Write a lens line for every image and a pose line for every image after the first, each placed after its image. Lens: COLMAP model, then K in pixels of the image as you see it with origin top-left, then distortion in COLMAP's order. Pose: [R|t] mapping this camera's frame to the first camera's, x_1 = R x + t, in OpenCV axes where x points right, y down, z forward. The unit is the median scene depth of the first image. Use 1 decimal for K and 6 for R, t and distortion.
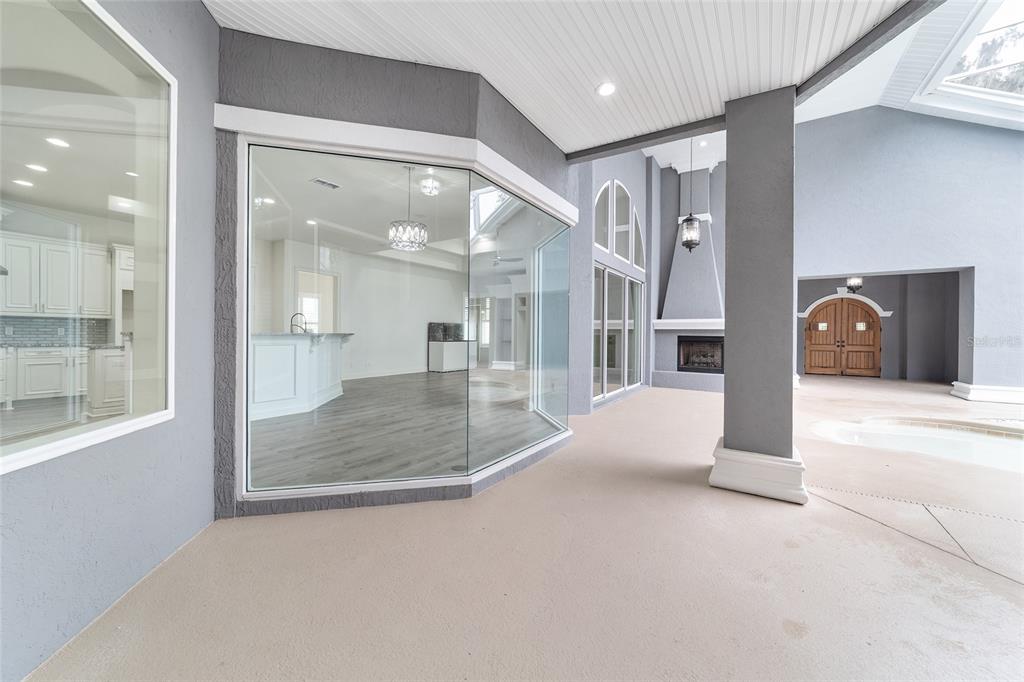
lens RADIAL K [[392.8, 0, 512.1], [0, 392.8, 336.4], [0, 0, 1]] dist [-0.019108, 0.009645]
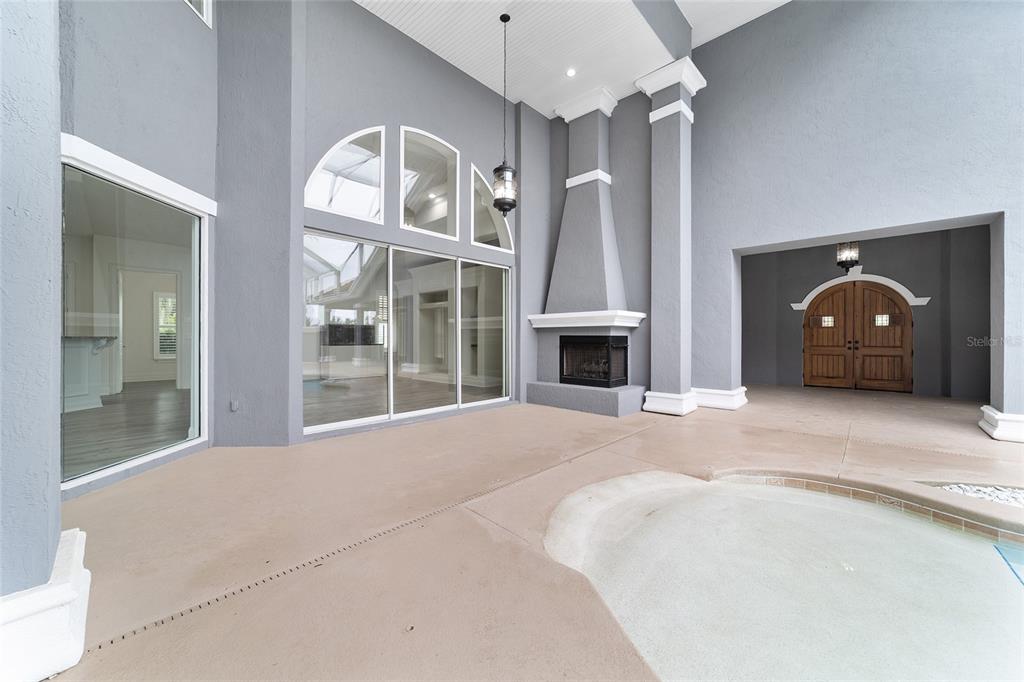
lens RADIAL K [[391.1, 0, 511.7], [0, 391.1, 339.5], [0, 0, 1]] dist [-0.017797, 0.008808]
pose [[0.984036, -0.009620, -0.177708, 0.450595], [0.009093, 0.999952, -0.003777, 0.007400], [0.177735, 0.002101, 0.984076, 0.235432]]
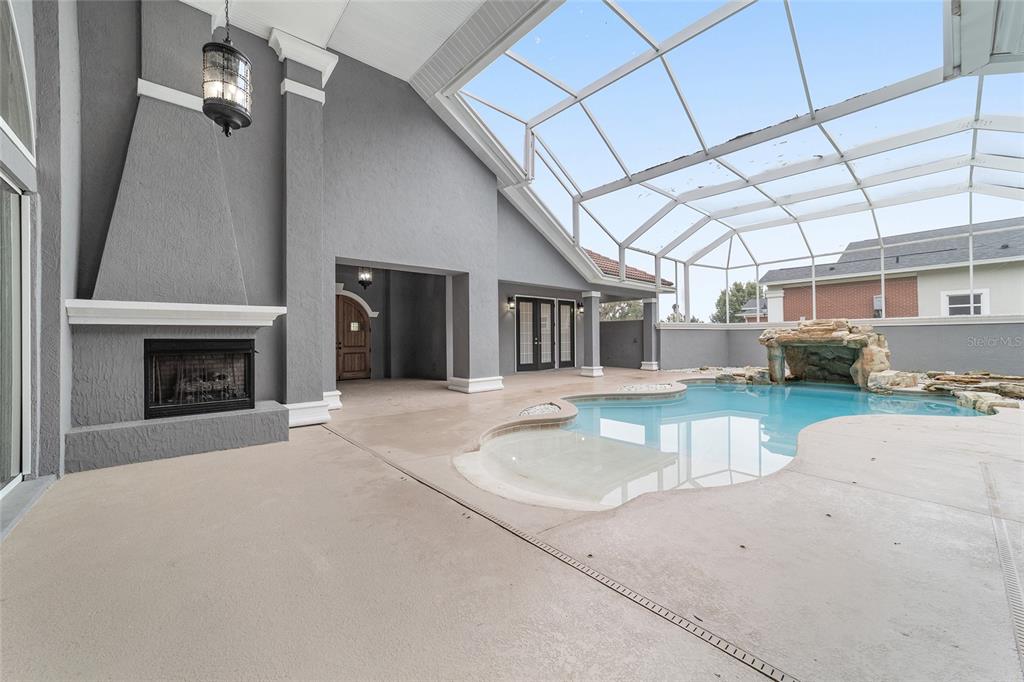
lens RADIAL K [[392.8, 0, 512.1], [0, 392.8, 336.4], [0, 0, 1]] dist [-0.019108, 0.009645]
pose [[0.280889, -0.008893, 0.959699, 0.111338], [0.015018, 0.999875, 0.004869, -0.000847], [-0.959623, 0.013045, 0.280988, 0.457304]]
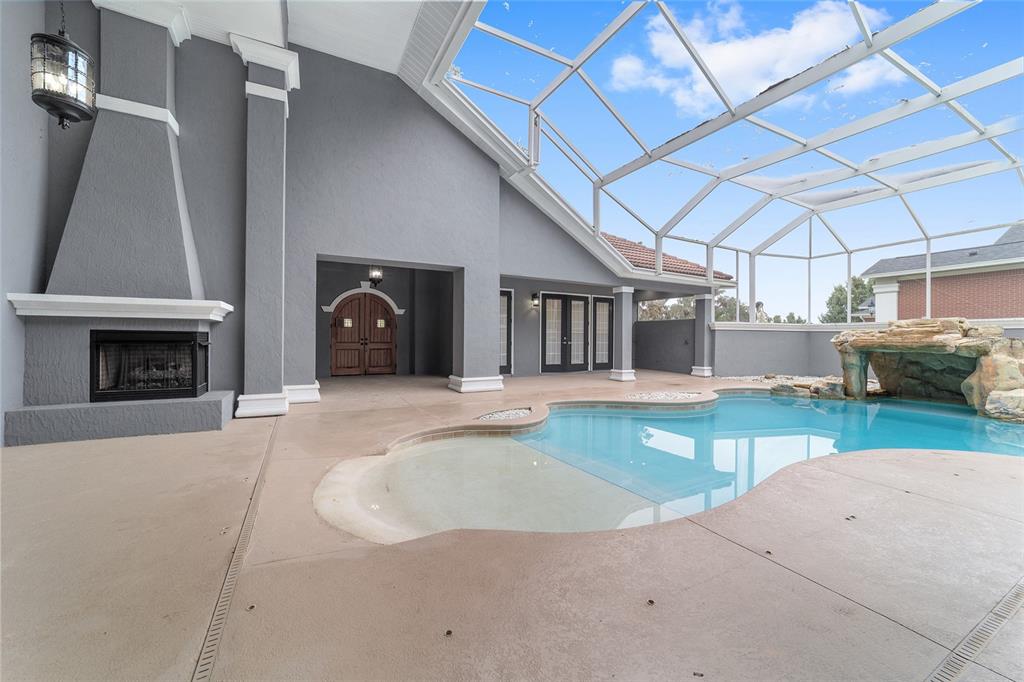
lens RADIAL K [[391.1, 0, 511.7], [0, 391.1, 339.5], [0, 0, 1]] dist [-0.017797, 0.008808]
pose [[0.489139, -0.010154, 0.872147, 0.248589], [0.000787, 0.999937, 0.011200, 0.005167], [-0.872206, -0.004792, 0.489116, 0.288865]]
